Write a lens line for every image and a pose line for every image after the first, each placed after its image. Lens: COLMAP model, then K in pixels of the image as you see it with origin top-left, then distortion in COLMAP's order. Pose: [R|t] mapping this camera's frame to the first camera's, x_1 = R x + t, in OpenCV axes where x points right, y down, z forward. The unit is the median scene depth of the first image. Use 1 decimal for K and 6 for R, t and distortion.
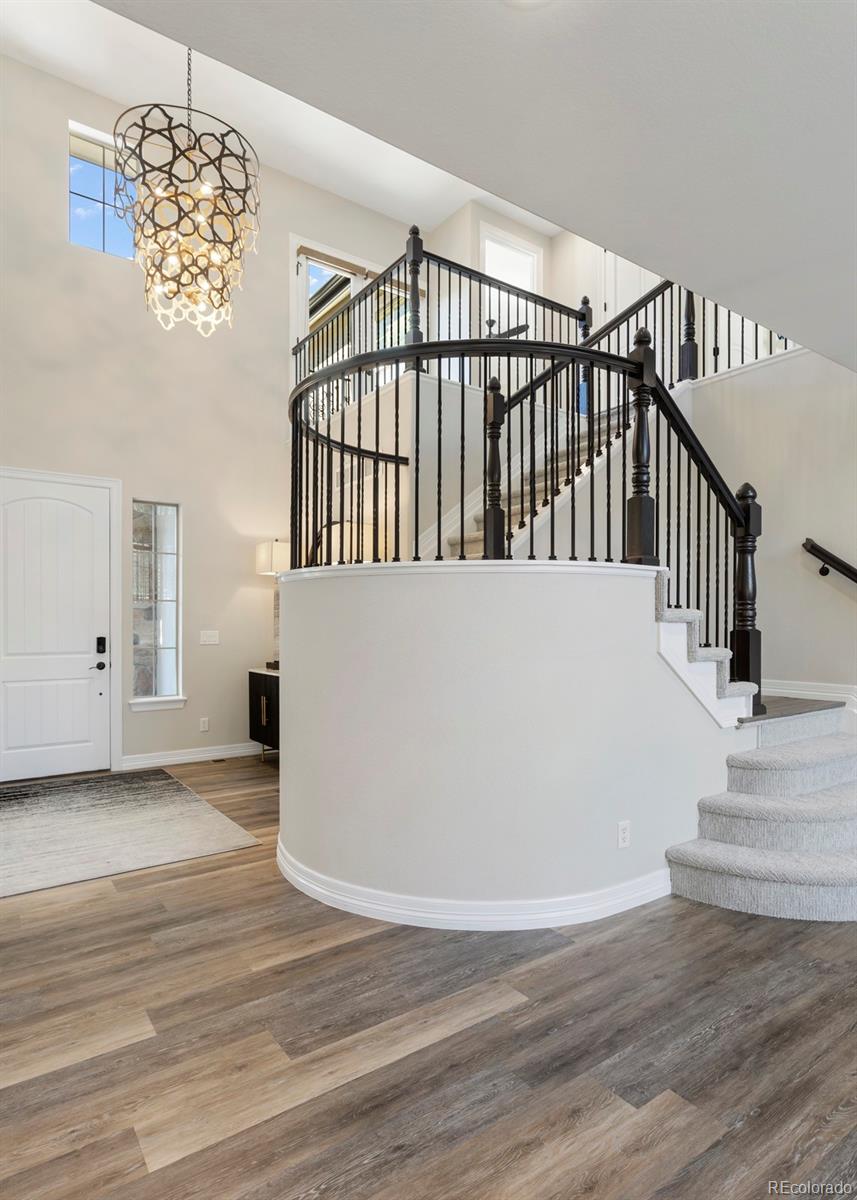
lens RADIAL K [[645.2, 0, 426.1], [0, 645.2, 628.2], [0, 0, 1]] dist [-0.018743, -0.001602]
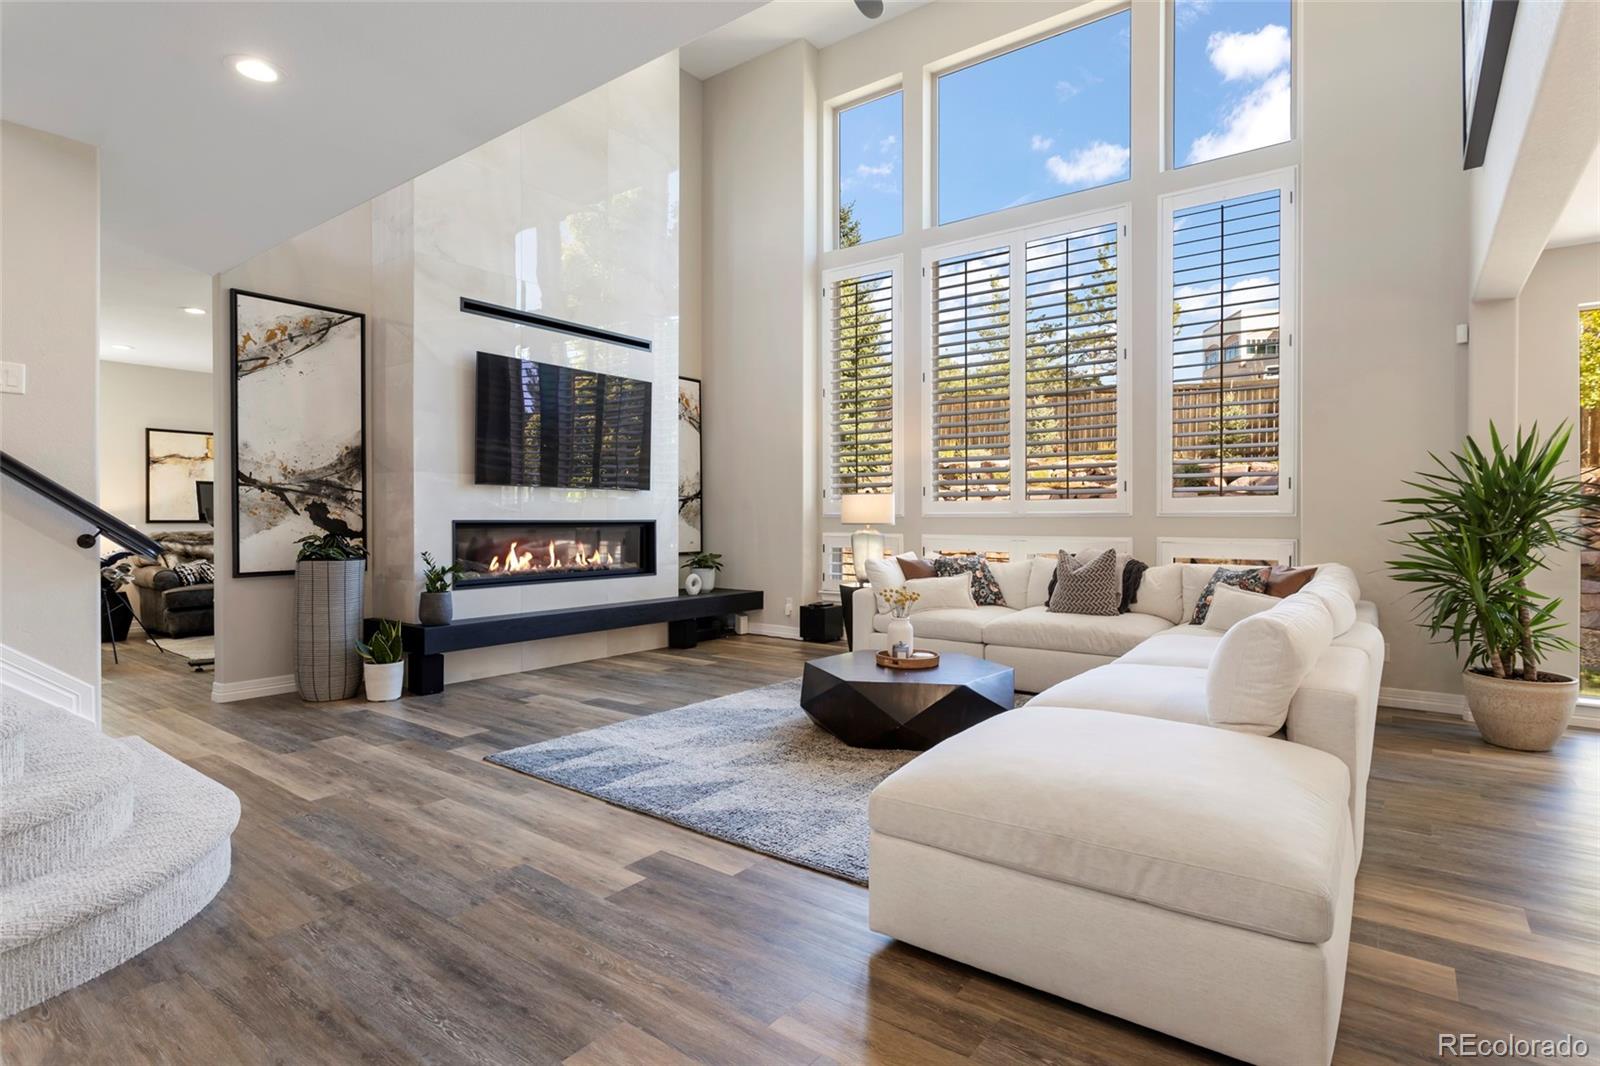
lens RADIAL K [[808.5, 0, 811.9], [0, 808.5, 524.9], [0, 0, 1]] dist [-0.014921, 0.006314]
pose [[-0.298830, -0.014138, 0.954202, -0.361778], [0.006349, 0.999839, 0.016802, 0.024149], [-0.954285, 0.011080, -0.298692, 0.549147]]
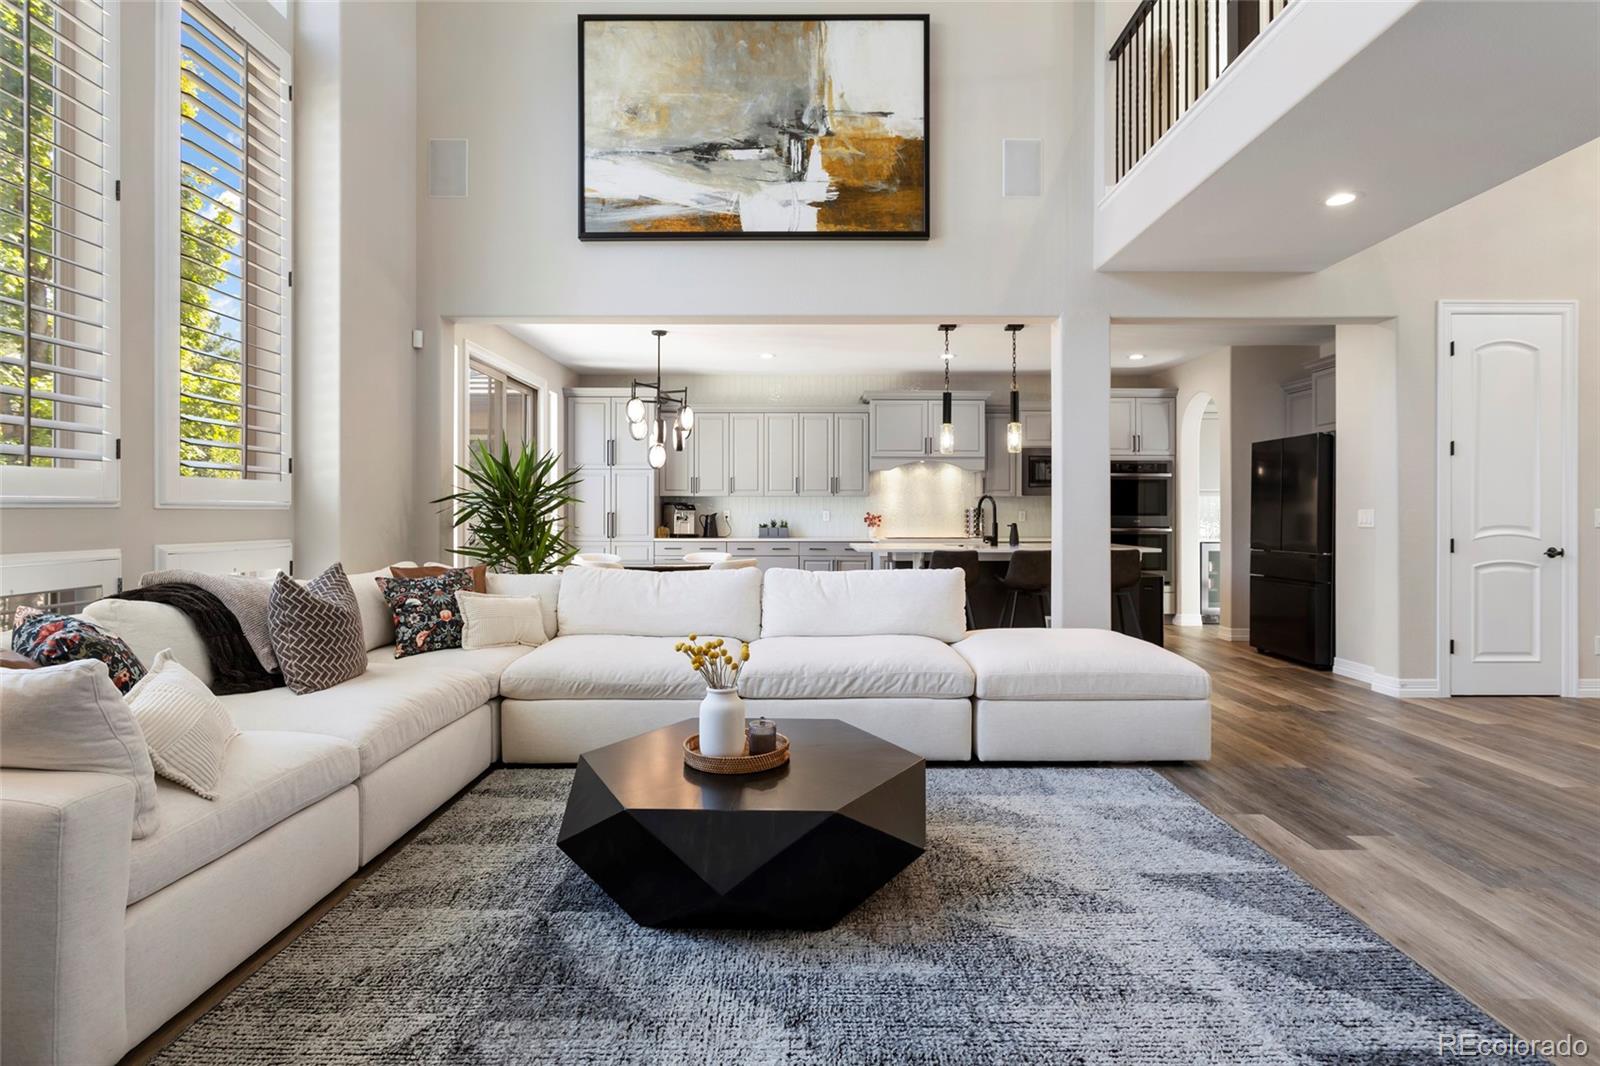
lens RADIAL K [[808.5, 0, 798.4], [0, 808.5, 512.3], [0, 0, 1]] dist [-0.014921, 0.006314]
pose [[-0.605098, -0.007950, -0.796112, 1.610547], [-0.012445, 0.999922, -0.000527, 0.038002], [0.796054, 0.009589, -0.605150, 0.520869]]
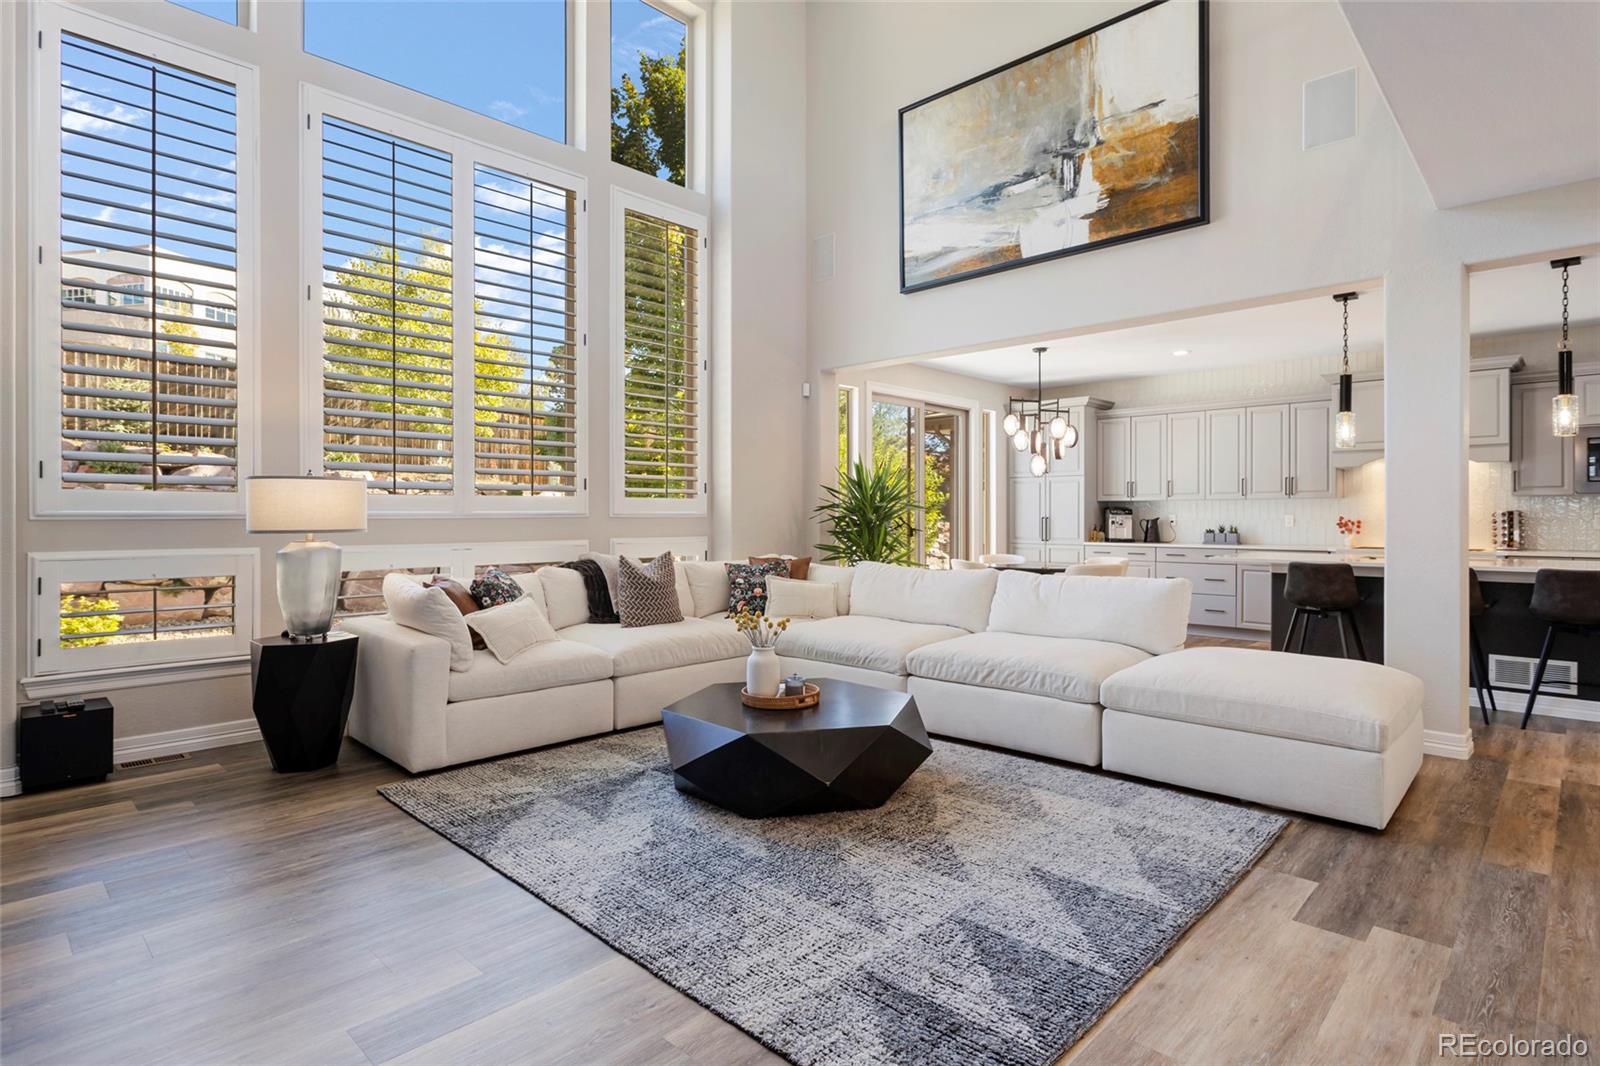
lens RADIAL K [[808.5, 0, 812.0], [0, 808.5, 513.8], [0, 0, 1]] dist [-0.014921, 0.006314]
pose [[-0.985598, -0.005621, -0.169010, 1.124301], [-0.006631, 0.999963, 0.005415, 0.021450], [0.168974, 0.006458, -0.985599, 1.109271]]
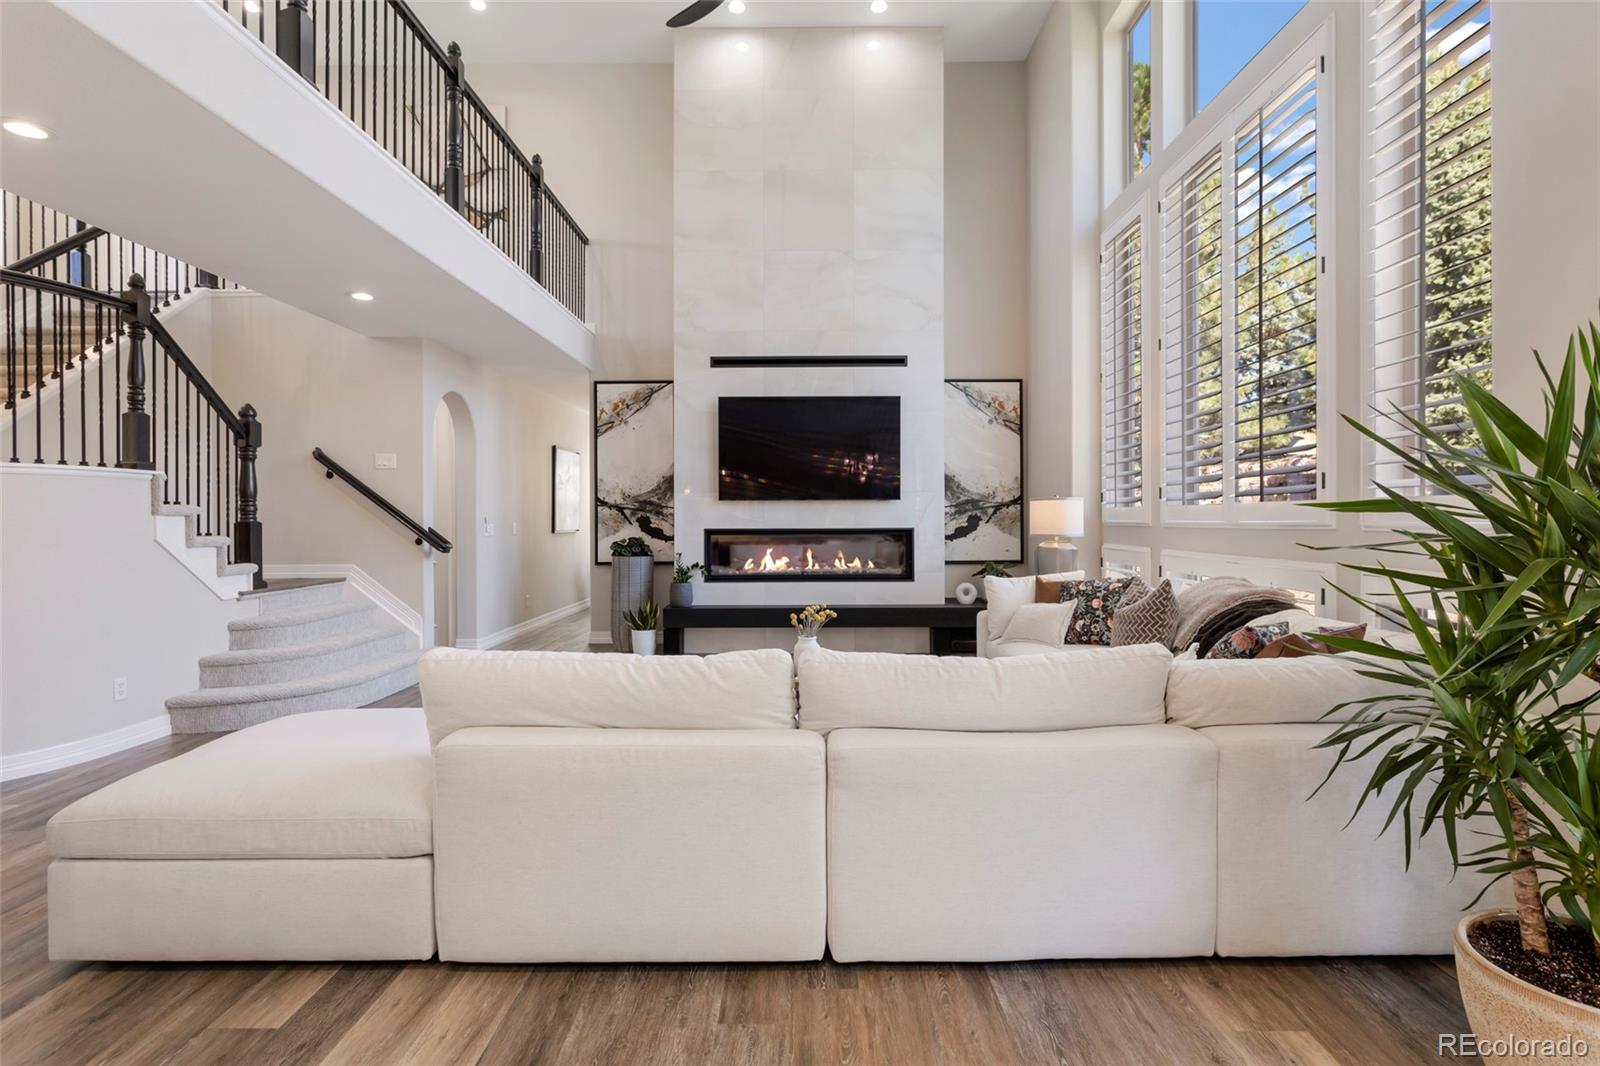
lens RADIAL K [[808.5, 0, 796.6], [0, 808.5, 520.2], [0, 0, 1]] dist [-0.014921, 0.006314]
pose [[0.583734, -0.009491, 0.811890, -0.162140], [0.014645, 0.999892, 0.001160, 0.014393], [-0.811813, 0.011214, 0.583810, -0.853583]]
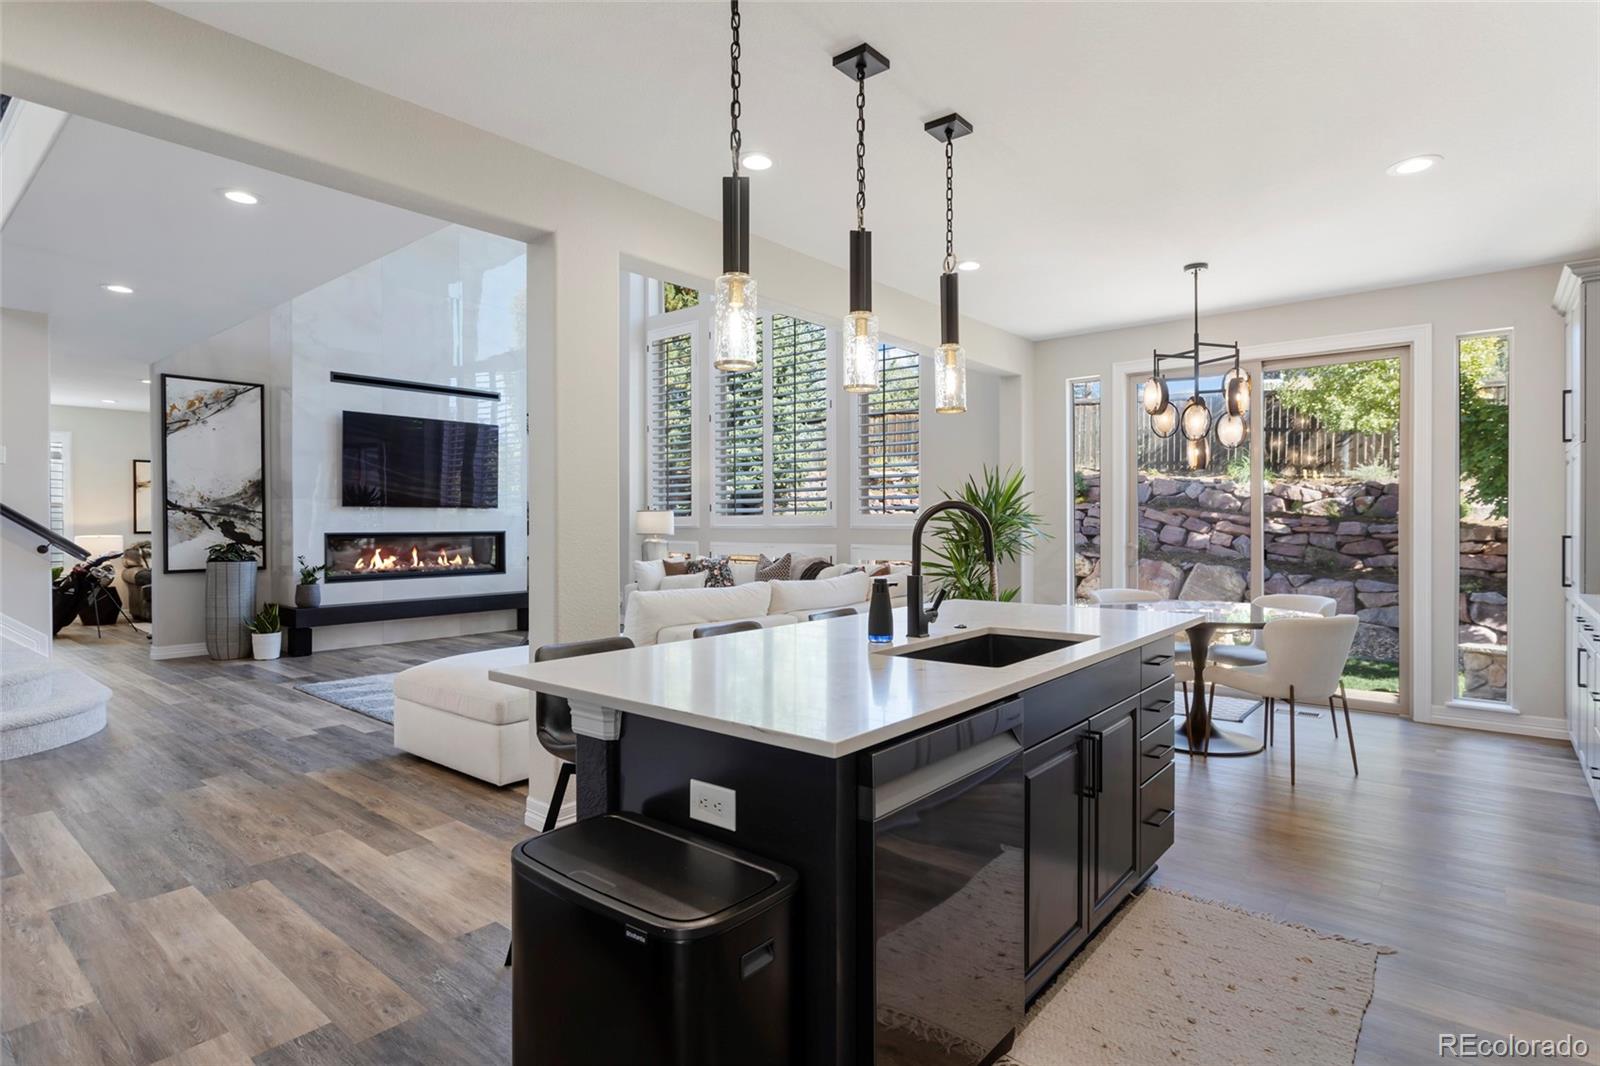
lens RADIAL K [[808.5, 0, 812.7], [0, 808.5, 530.7], [0, 0, 1]] dist [-0.014921, 0.006314]
pose [[-0.261796, -0.015813, 0.964994, -1.229978], [0.009695, 0.999772, 0.019013, -0.001190], [-0.965074, 0.014333, -0.261583, -0.044014]]
